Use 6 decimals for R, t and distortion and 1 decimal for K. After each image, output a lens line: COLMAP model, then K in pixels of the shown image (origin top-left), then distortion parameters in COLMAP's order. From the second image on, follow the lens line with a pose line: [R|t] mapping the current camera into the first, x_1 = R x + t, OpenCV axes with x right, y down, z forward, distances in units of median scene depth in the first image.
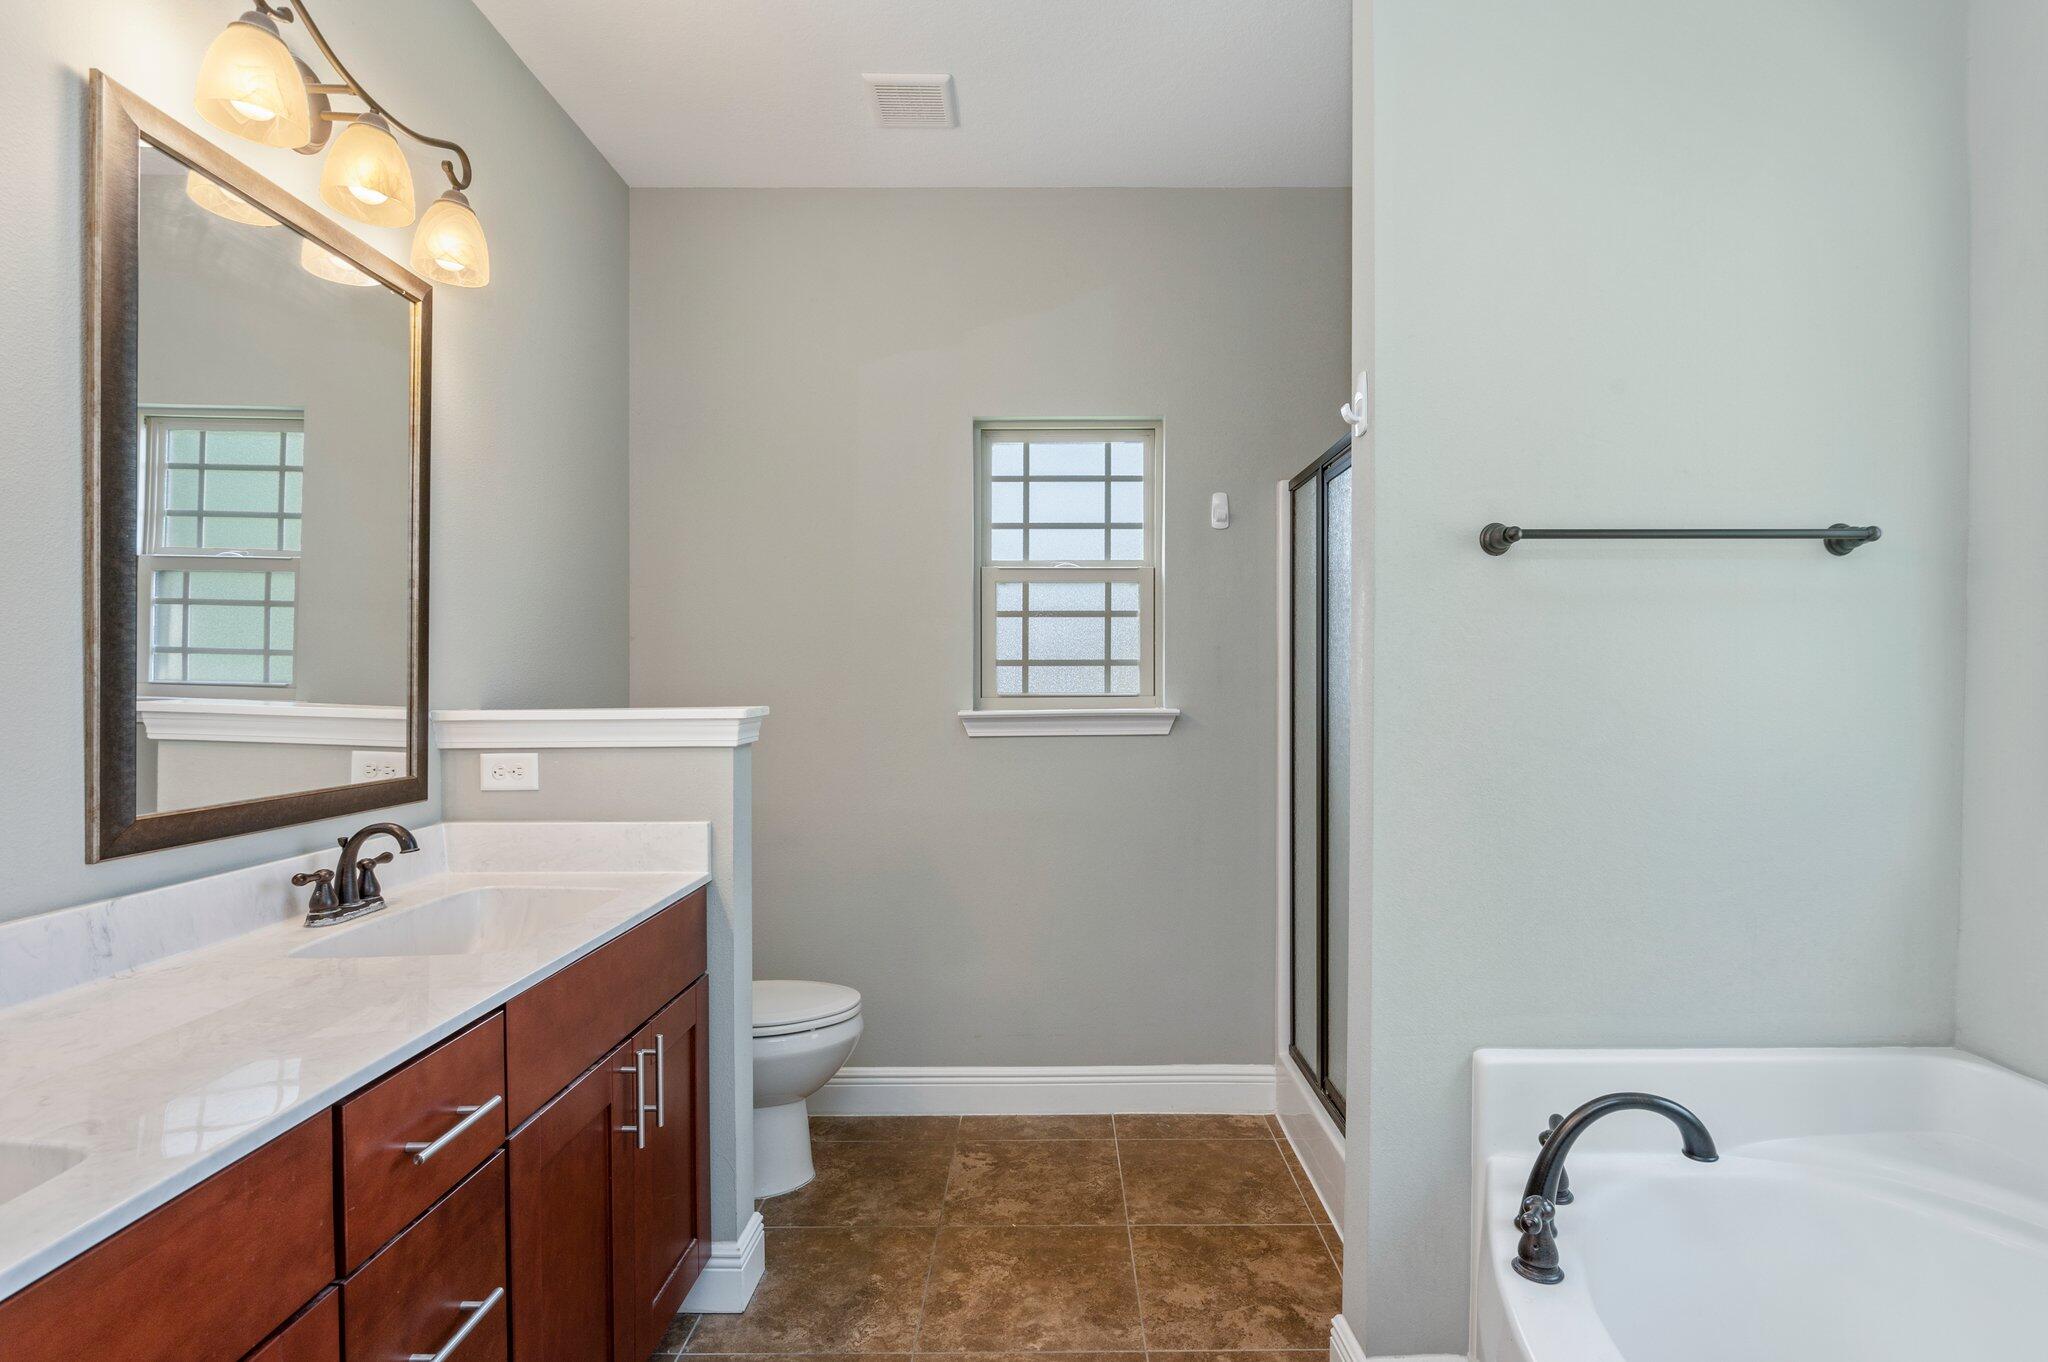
lens RADIAL K [[1006.3, 0, 1024.0], [0, 1006.3, 681.0], [0, 0, 1]] dist [-0.004640, -0.001239]
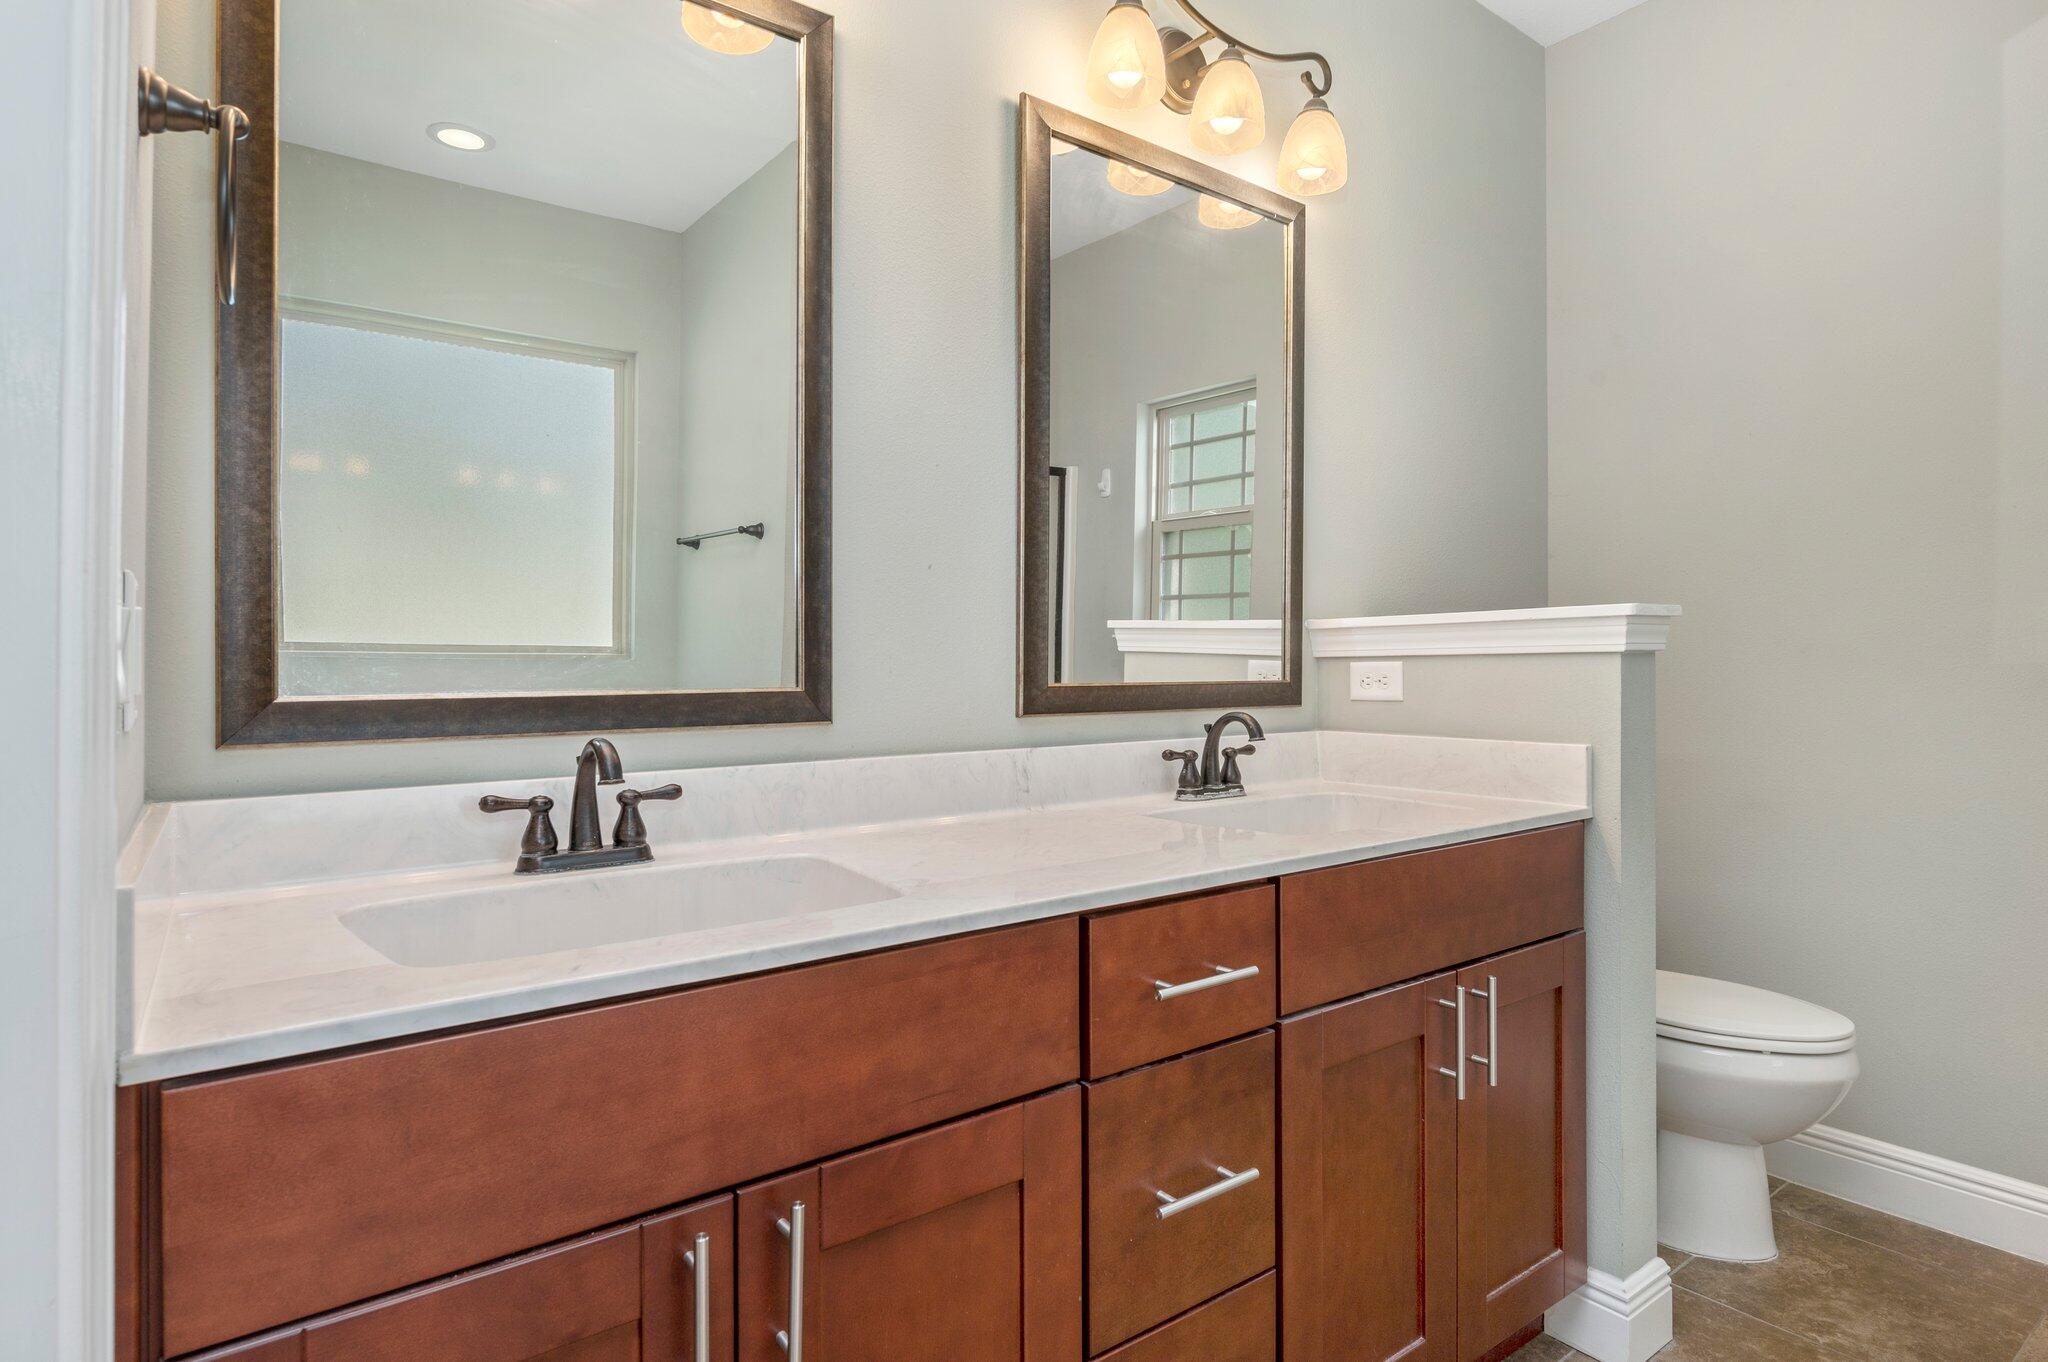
lens RADIAL K [[1057.4, 0, 1032.3], [0, 1057.4, 646.0], [0, 0, 1]] dist [-0.005105, -0.000095]
pose [[0.614959, -0.014106, -0.788433, 0.089763], [0.003436, 0.999878, -0.015209, 0.078986], [0.788552, 0.006644, 0.614933, 0.136574]]
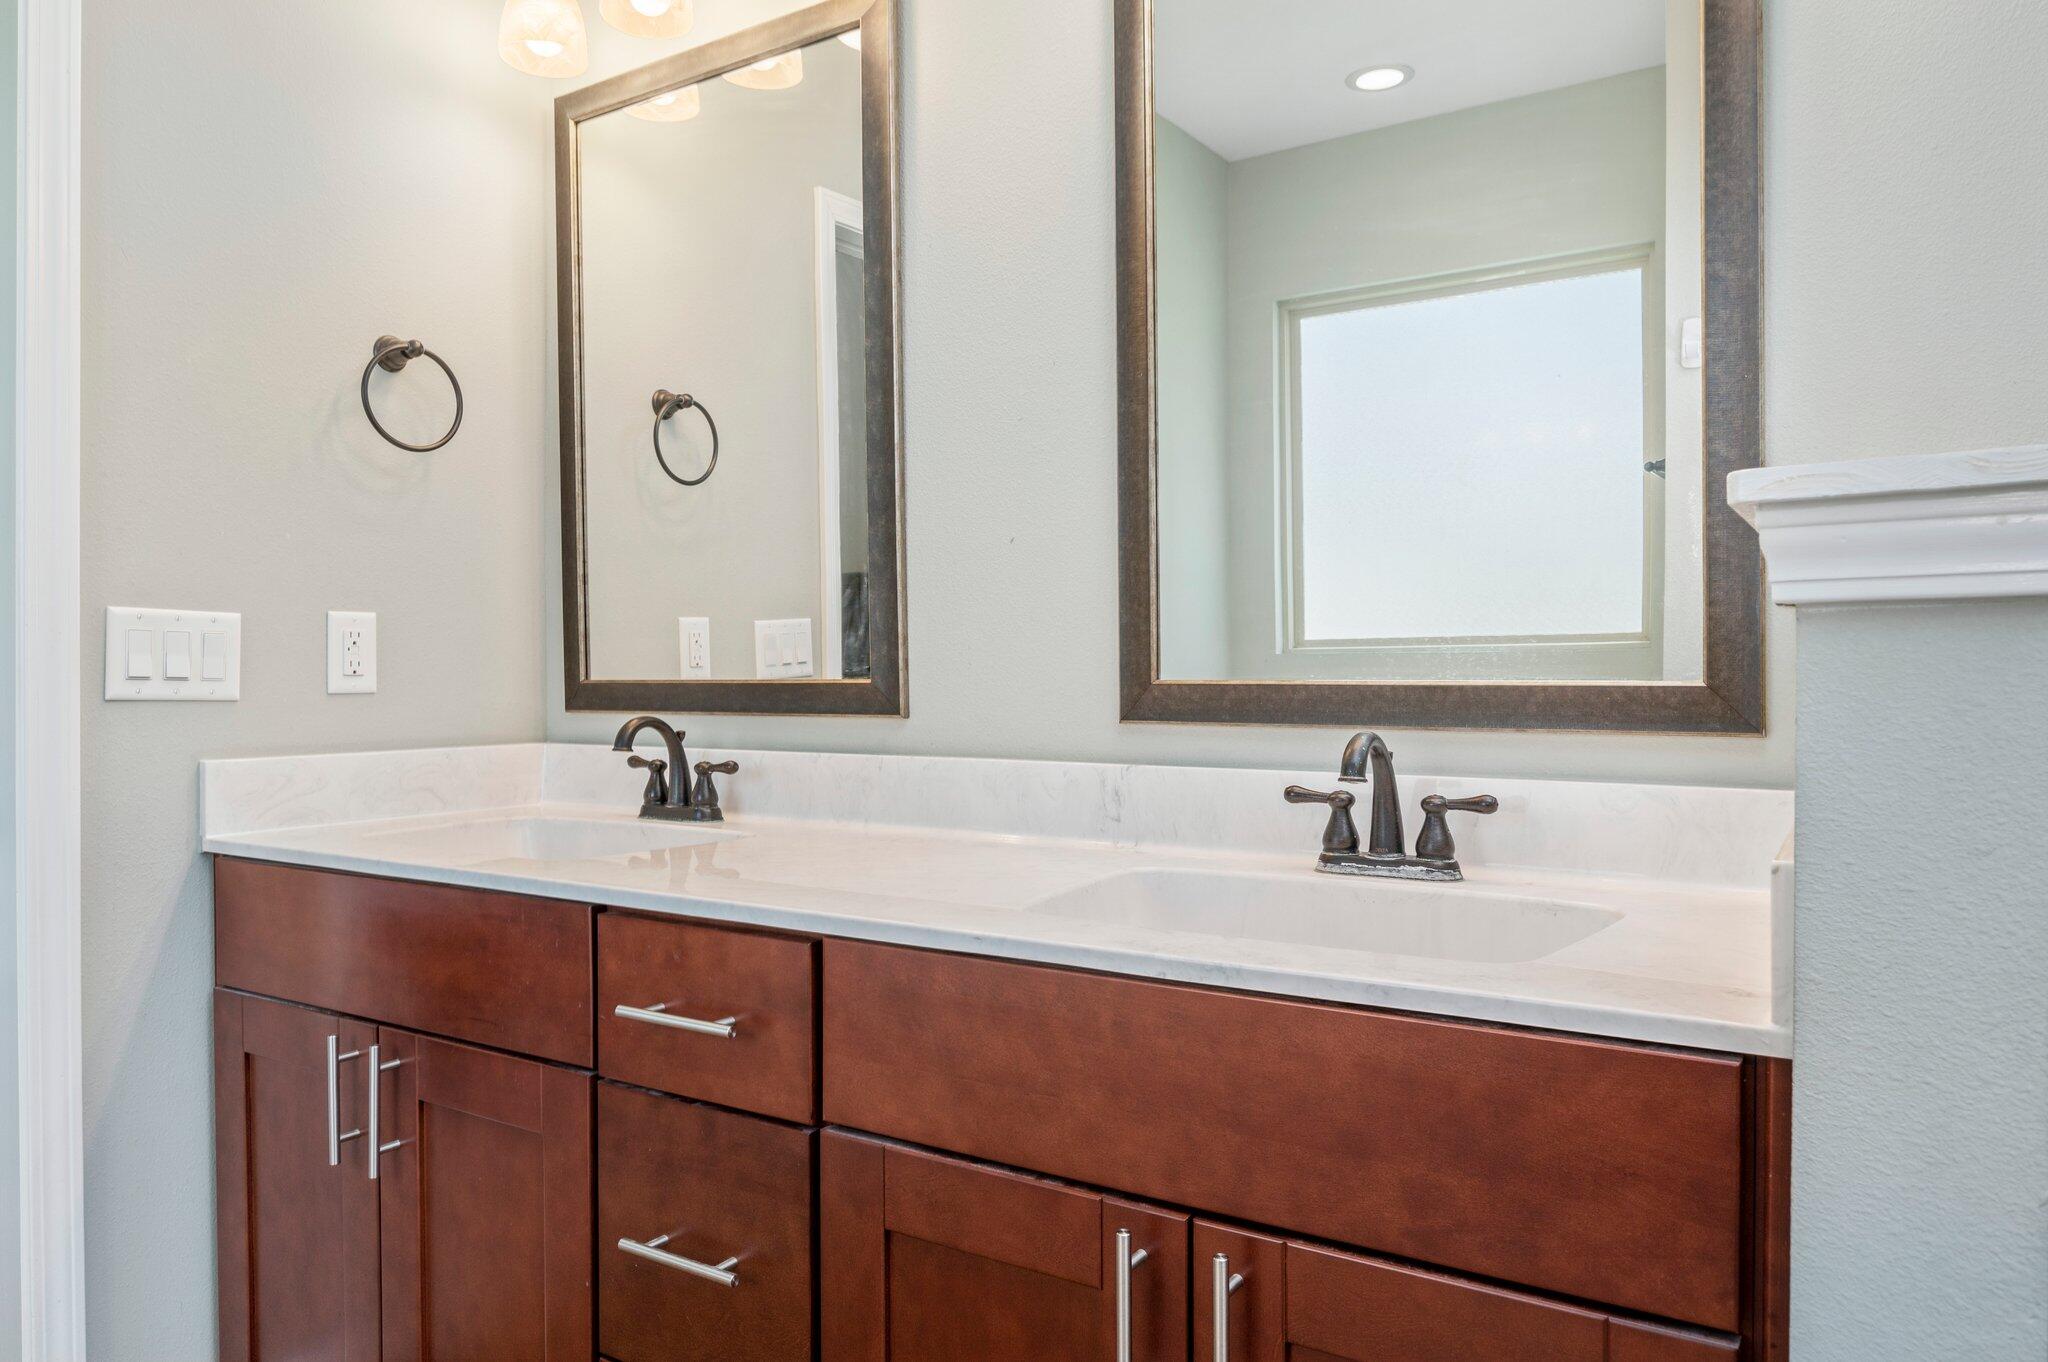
lens RADIAL K [[1275.1, 0, 1026.3], [0, 1275.1, 622.6], [0, 0, 1]] dist [-0.002820, 0.001470]
pose [[-0.494338, -0.011986, -0.869187, 0.149590], [0.014013, 0.999665, -0.021755, 0.075565], [0.869157, -0.022934, -0.494004, 1.079936]]
